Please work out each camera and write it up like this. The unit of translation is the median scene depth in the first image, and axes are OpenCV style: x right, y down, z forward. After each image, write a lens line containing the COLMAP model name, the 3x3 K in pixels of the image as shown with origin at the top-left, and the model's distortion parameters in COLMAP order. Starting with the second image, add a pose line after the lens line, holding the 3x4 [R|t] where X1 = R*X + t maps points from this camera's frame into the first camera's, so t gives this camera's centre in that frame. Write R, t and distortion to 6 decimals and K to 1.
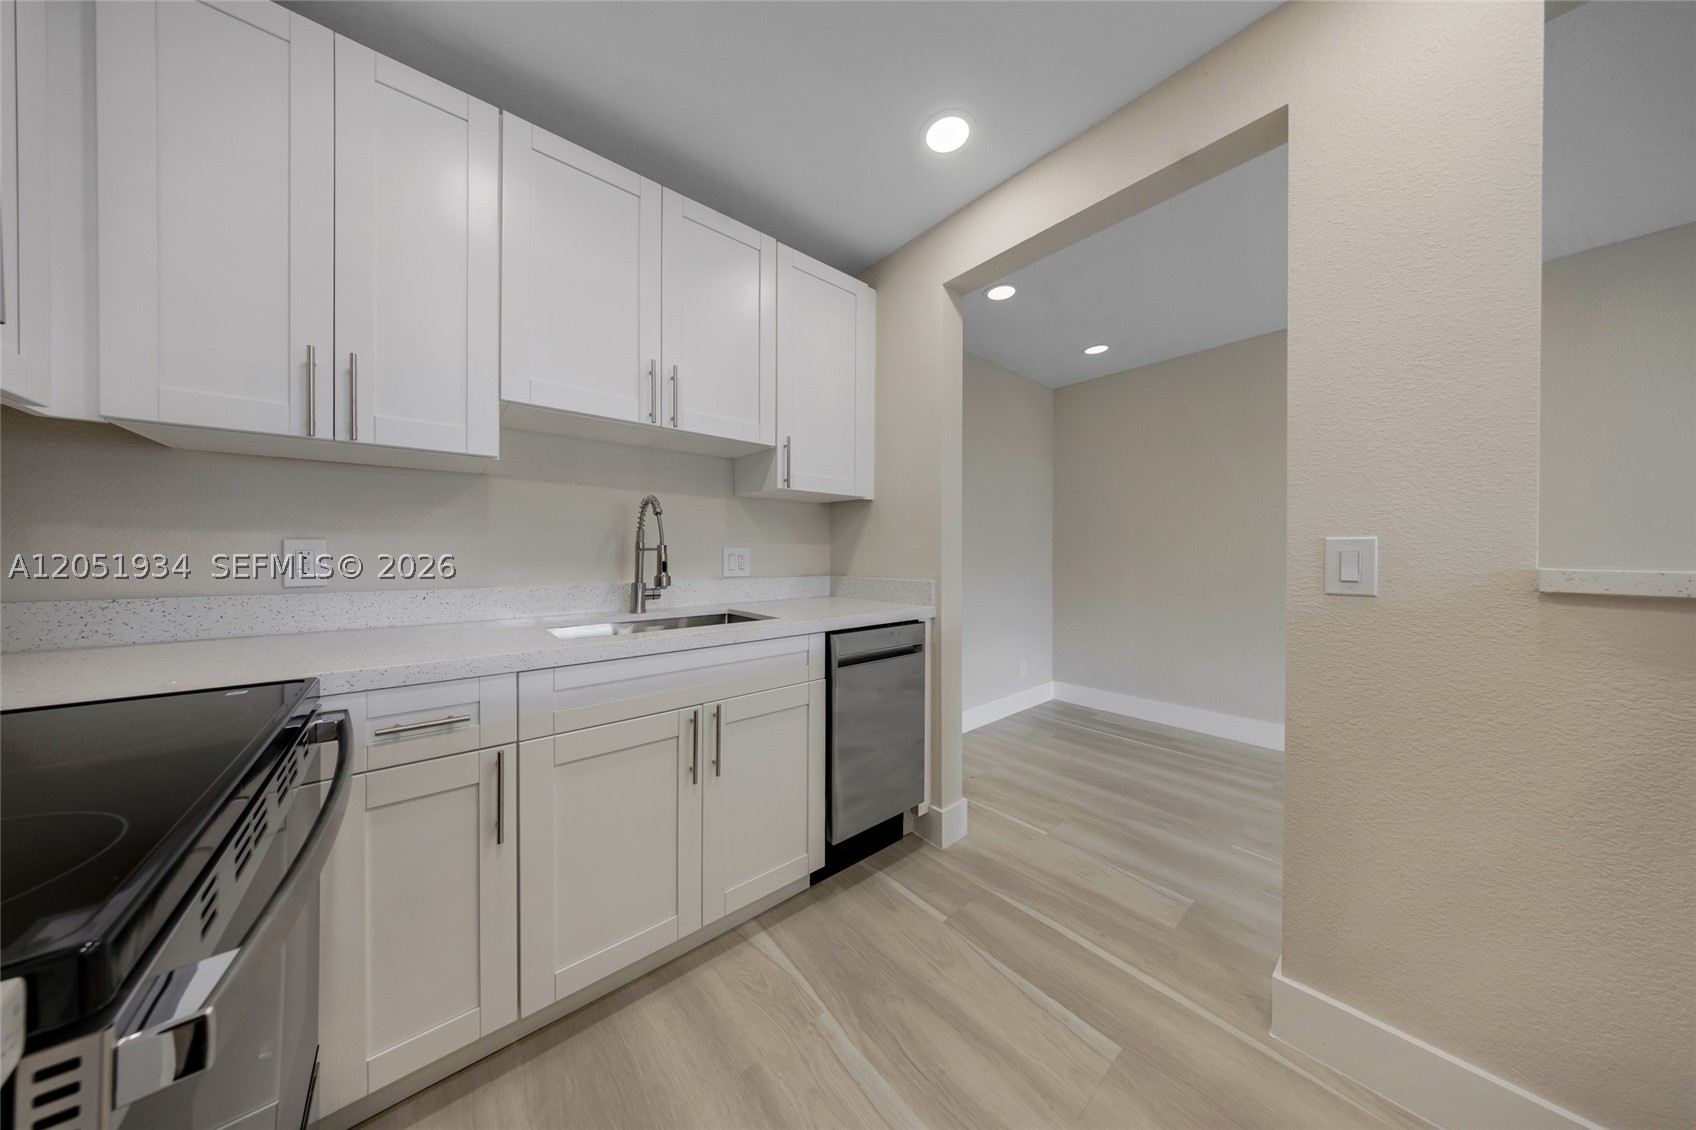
lens RADIAL K [[501.3, 0, 842.4], [0, 501.3, 558.2], [0, 0, 1]] dist [0.001494, -0.001141]
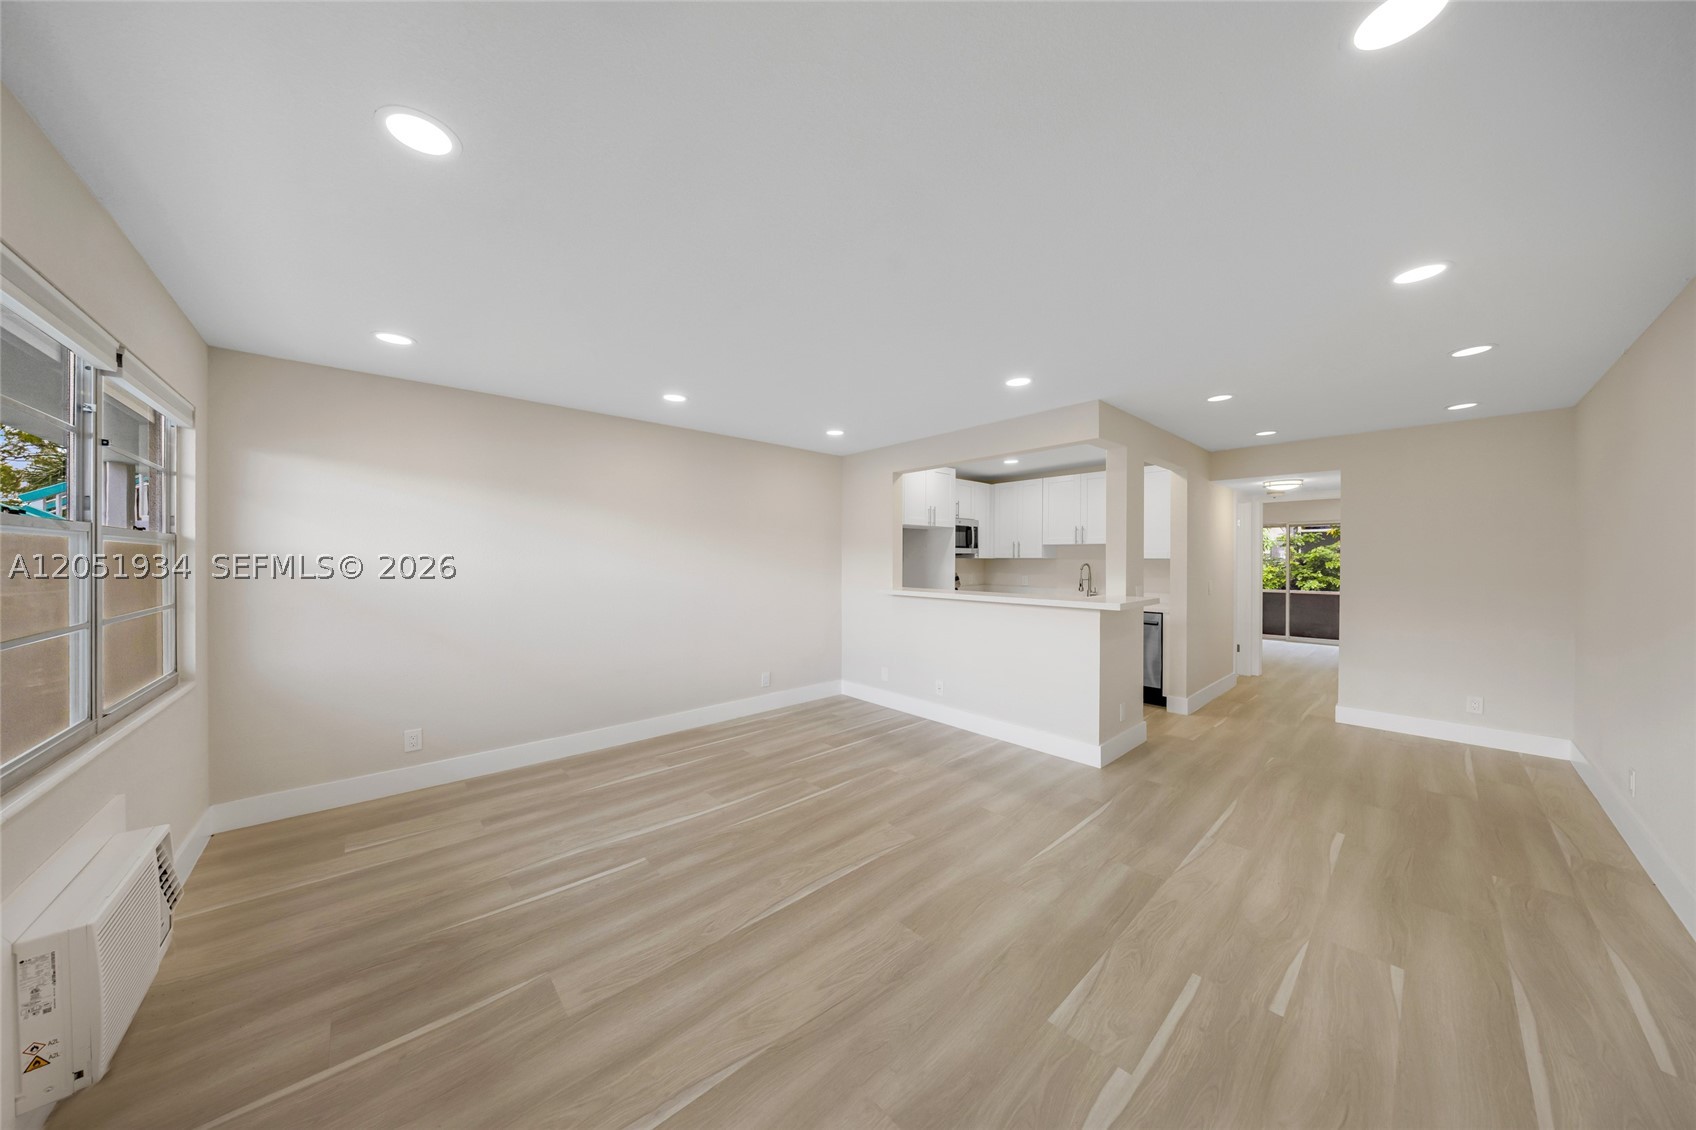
lens RADIAL K [[536.9, 0, 833.2], [0, 536.9, 555.2], [0, 0, 1]] dist [-0.013816, 0.000662]
pose [[0.019820, -0.008177, -0.999770, 3.374410], [-0.015113, 0.999850, -0.008478, -0.126592], [0.999689, 0.015277, 0.019693, -0.755616]]
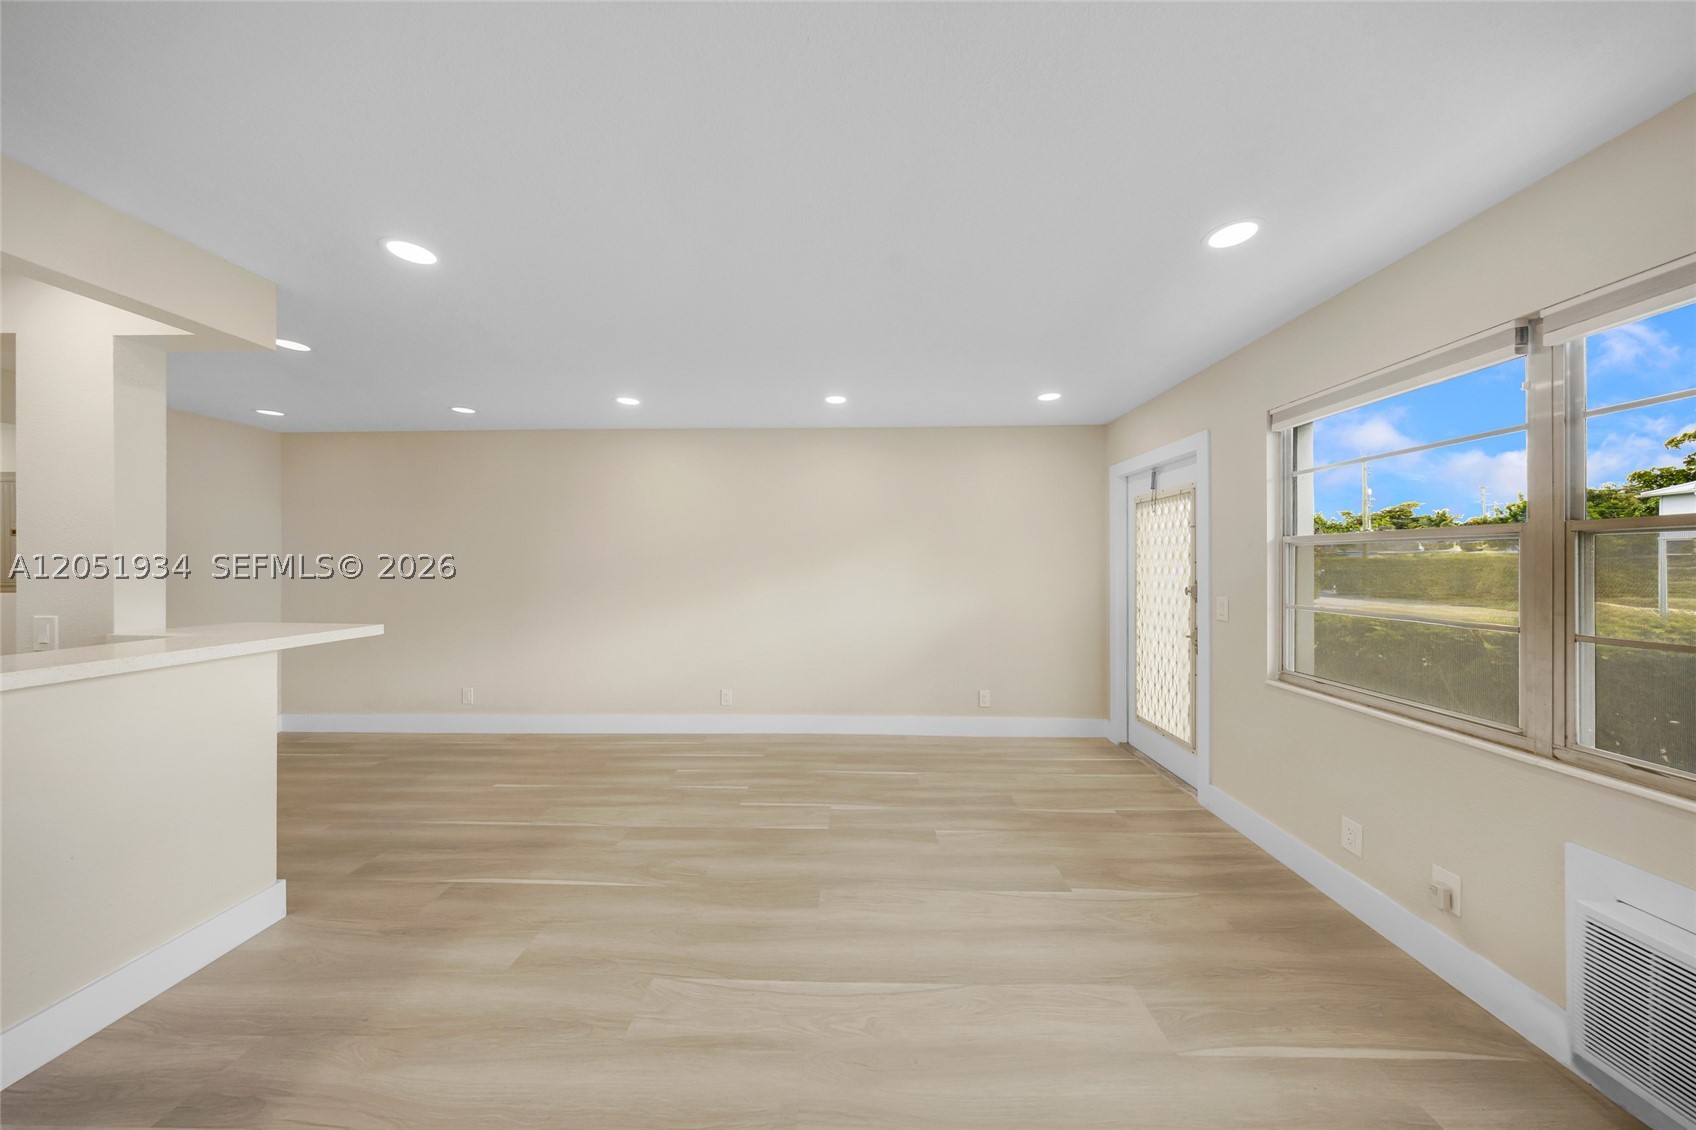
lens RADIAL K [[501.3, 0, 854.4], [0, 501.3, 558.3], [0, 0, 1]] dist [0.001494, -0.001141]
pose [[0.650352, 0.007484, 0.759596, 1.064930], [0.008749, 0.999811, -0.017341, -0.131760], [-0.759582, 0.017924, 0.650164, -1.514768]]
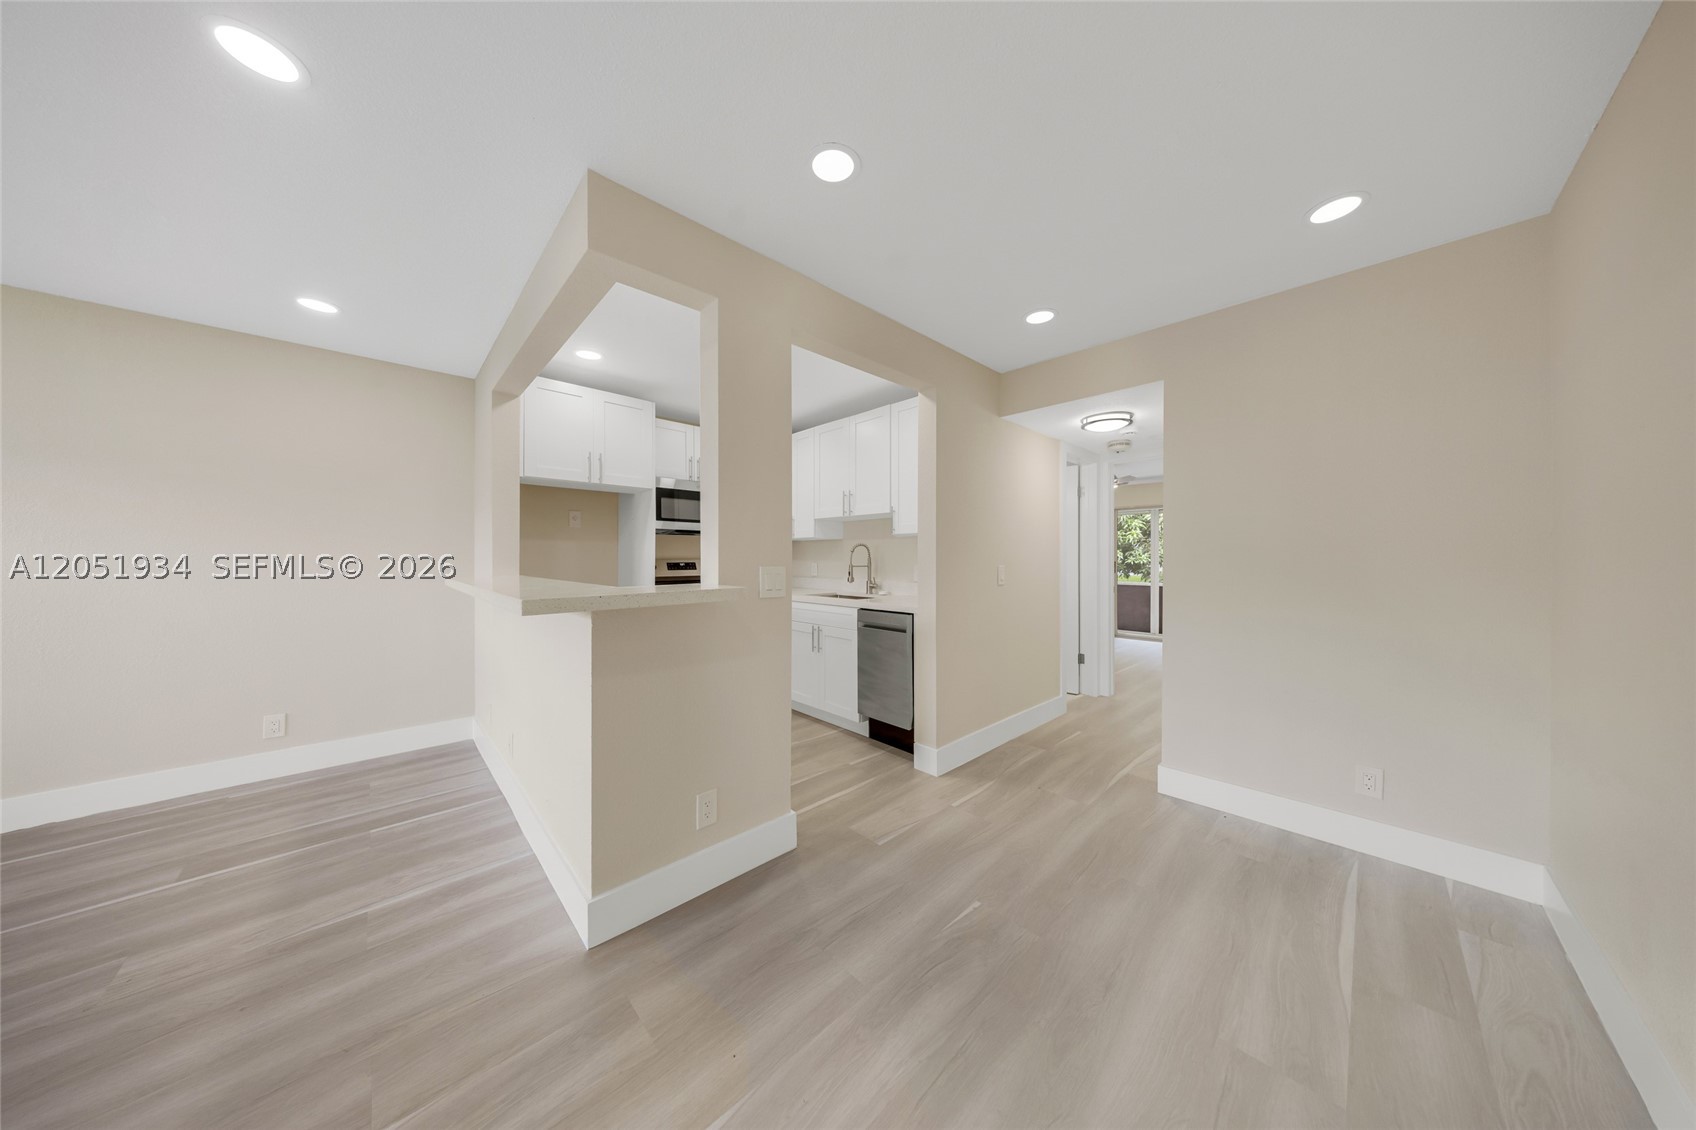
lens RADIAL K [[501.3, 0, 849.7], [0, 501.3, 554.2], [0, 0, 1]] dist [0.001494, -0.001141]
pose [[0.061264, -0.008078, -0.998089, 2.169454], [-0.013806, 0.999865, -0.008940, -0.058350], [0.998026, 0.014328, 0.061144, 0.899973]]
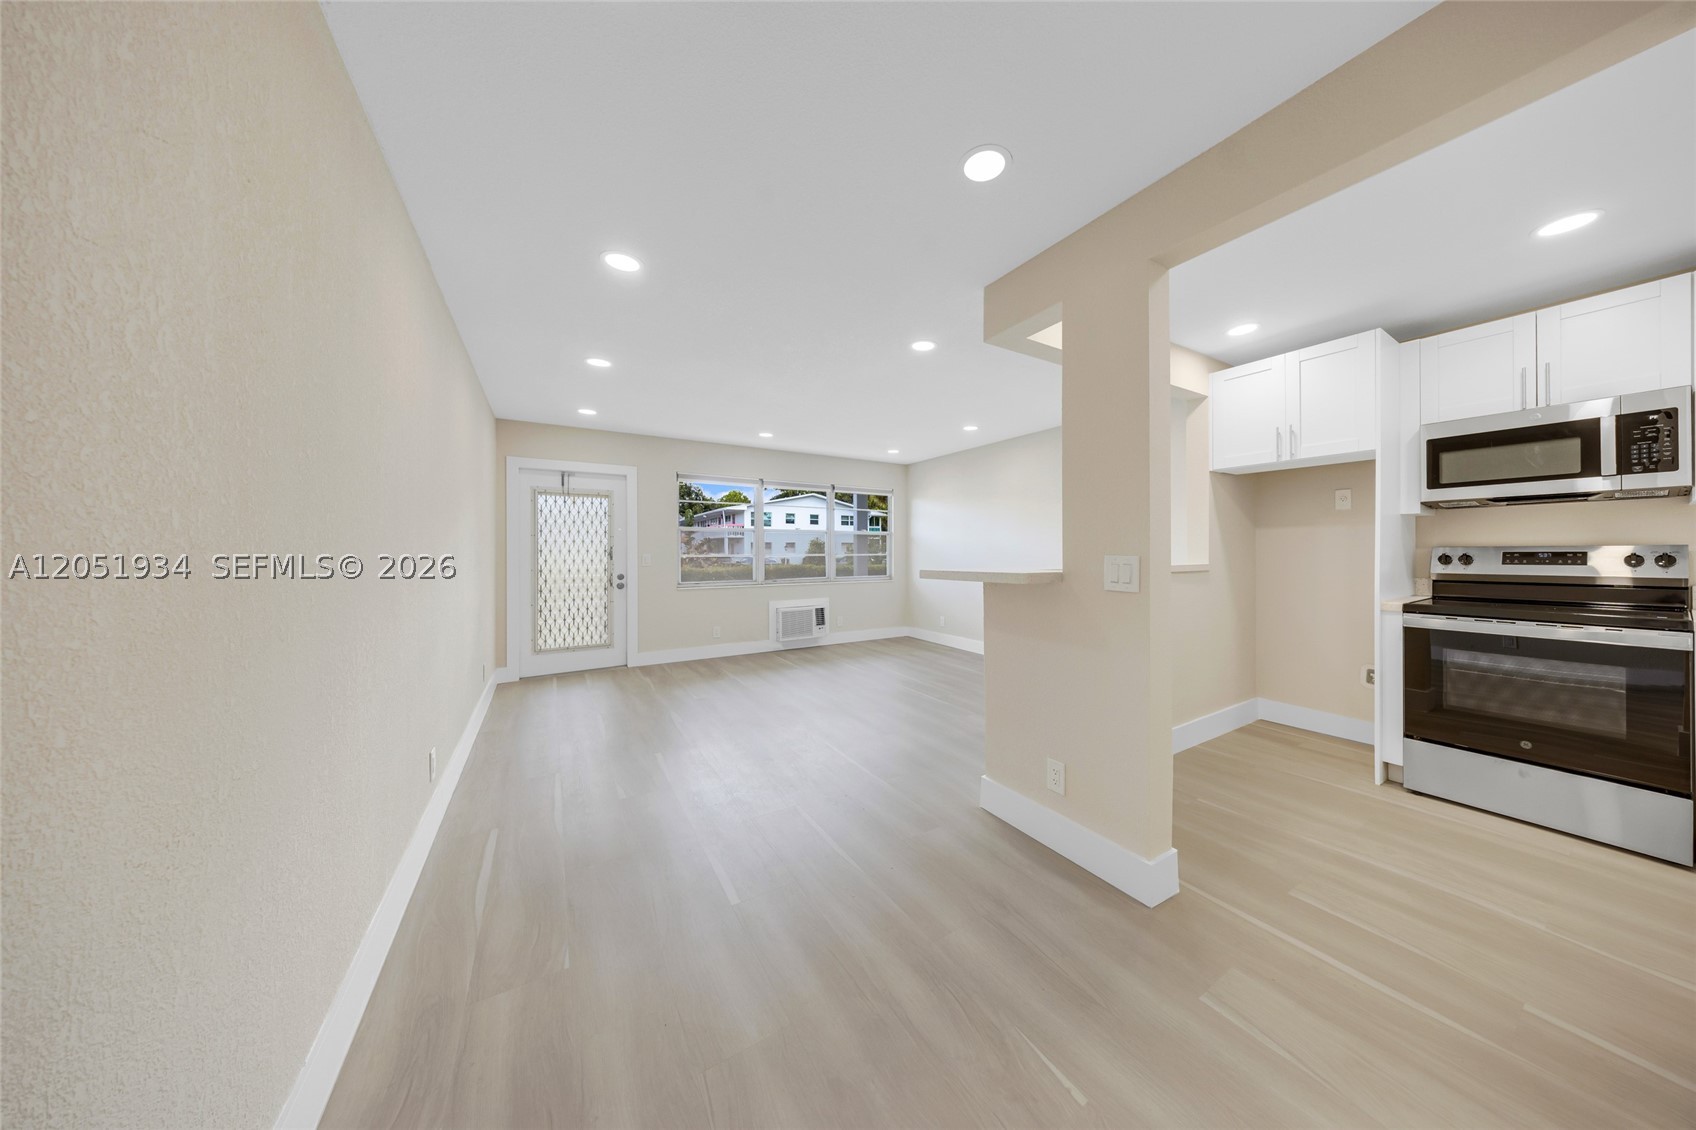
lens RADIAL K [[501.3, 0, 877.4], [0, 501.3, 550.2], [0, 0, 1]] dist [0.001494, -0.001141]
pose [[-0.991526, 0.006455, 0.129752, 1.210840], [0.007773, 0.999923, 0.009657, -0.062003], [-0.129679, 0.010584, -0.991499, 2.022161]]
